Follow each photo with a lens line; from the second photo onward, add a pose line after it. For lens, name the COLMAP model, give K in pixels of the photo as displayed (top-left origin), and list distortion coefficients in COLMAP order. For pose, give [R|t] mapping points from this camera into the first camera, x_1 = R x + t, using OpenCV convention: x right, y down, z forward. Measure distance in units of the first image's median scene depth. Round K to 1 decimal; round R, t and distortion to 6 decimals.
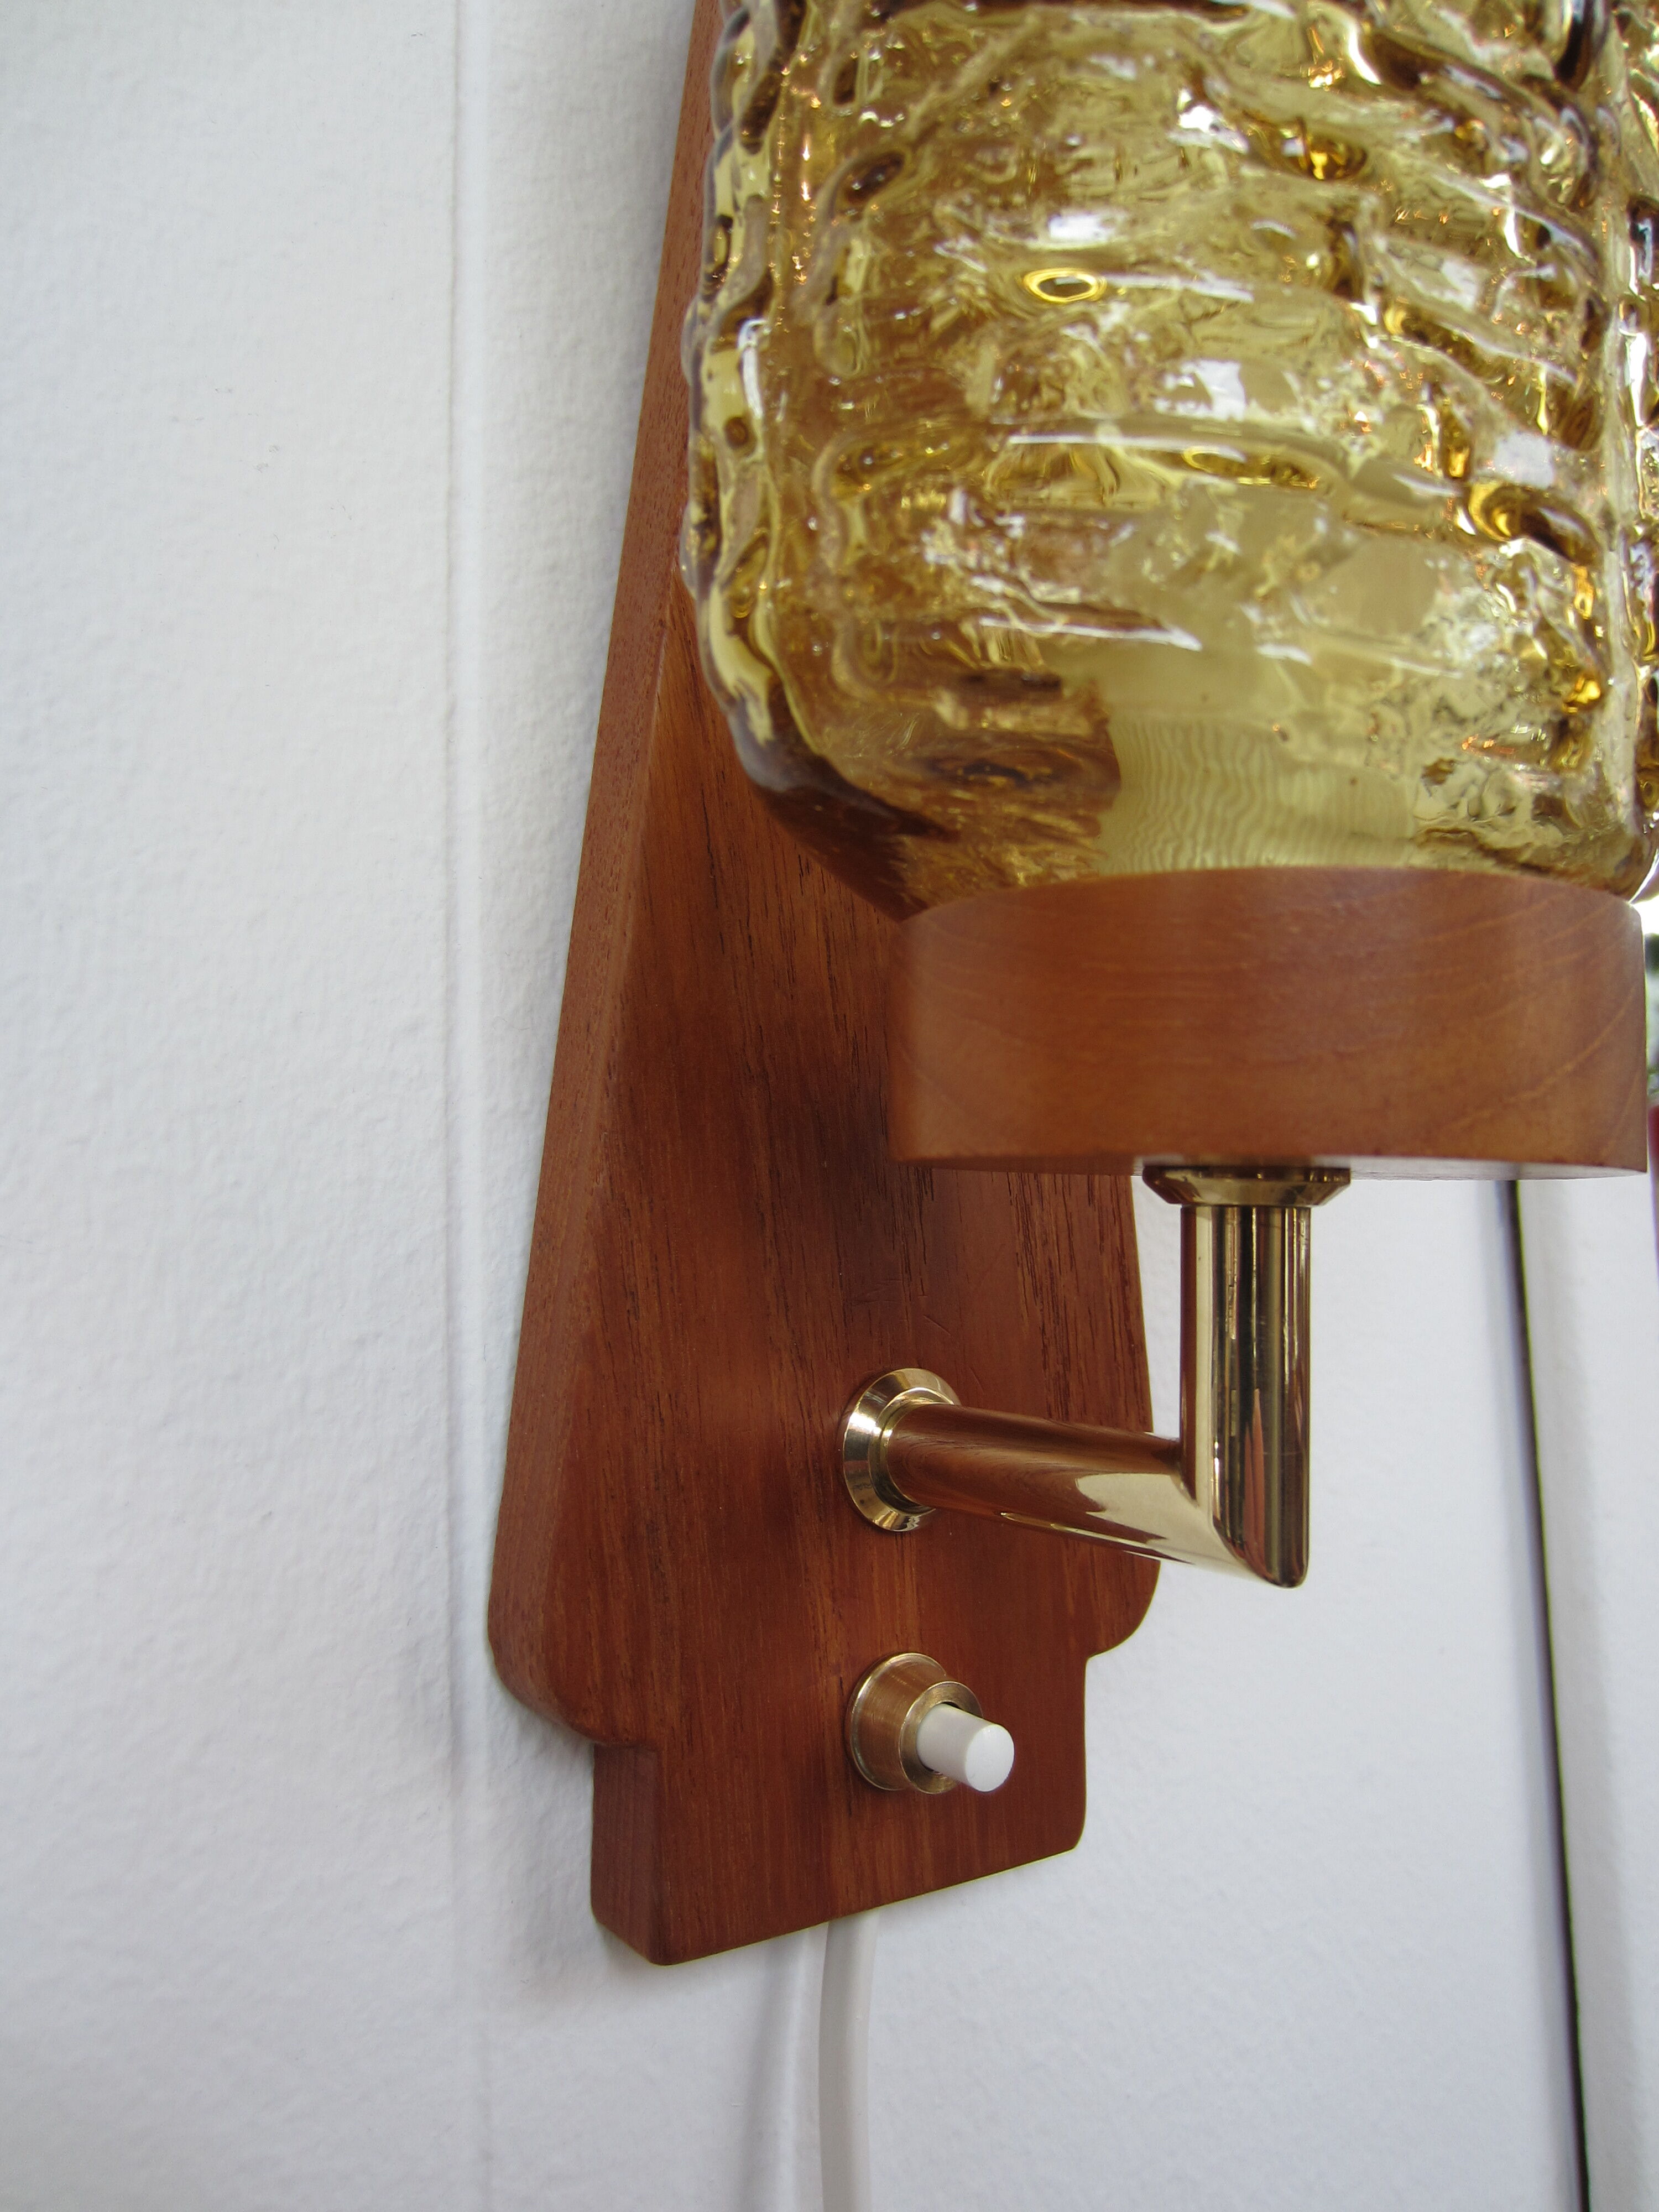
lens RADIAL K [[1568.1, 0, 839.1], [0, 1568.1, 1102.6], [0, 0, 1]] dist [-0.042952, 0.025387]
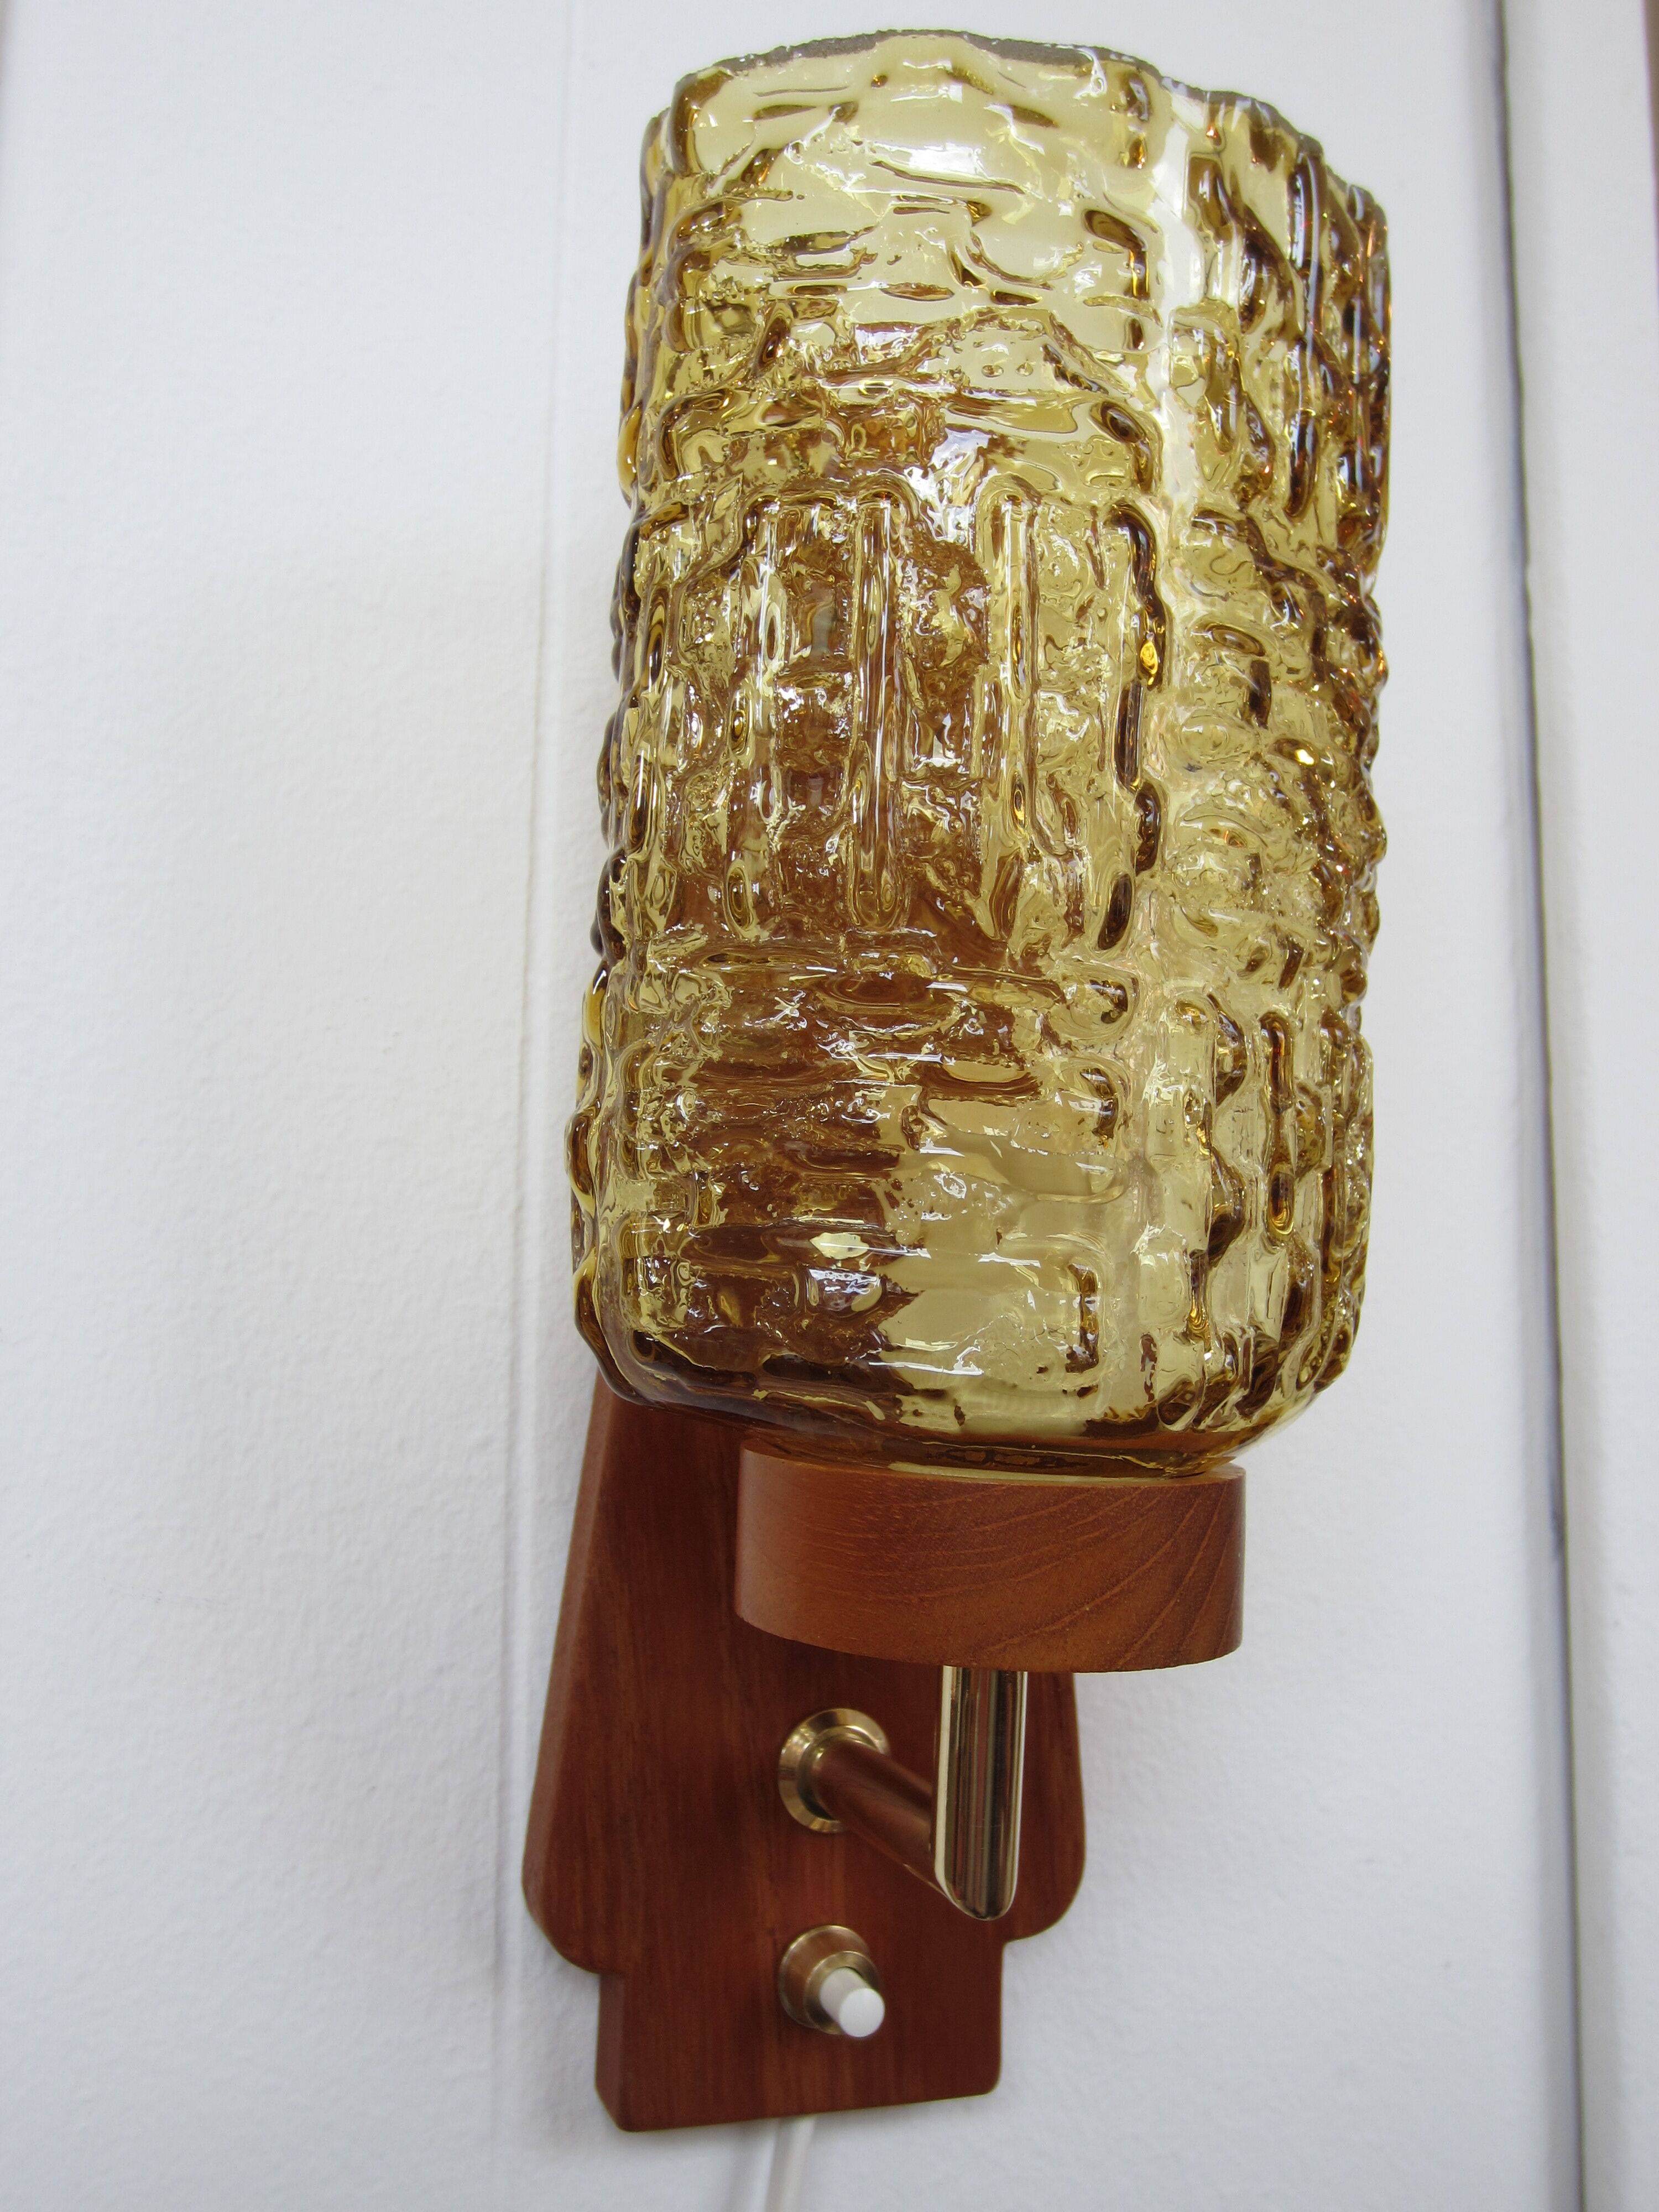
lens RADIAL K [[1951.4, 0, 829.5], [0, 1951.4, 1106.0], [0, 0, 1]] dist [-0.044428, 0.018586]
pose [[0.966456, 0.002636, -0.256818, 0.493937], [-0.007984, 0.999772, -0.019784, -0.330663], [0.256707, 0.021171, 0.966257, -0.643637]]
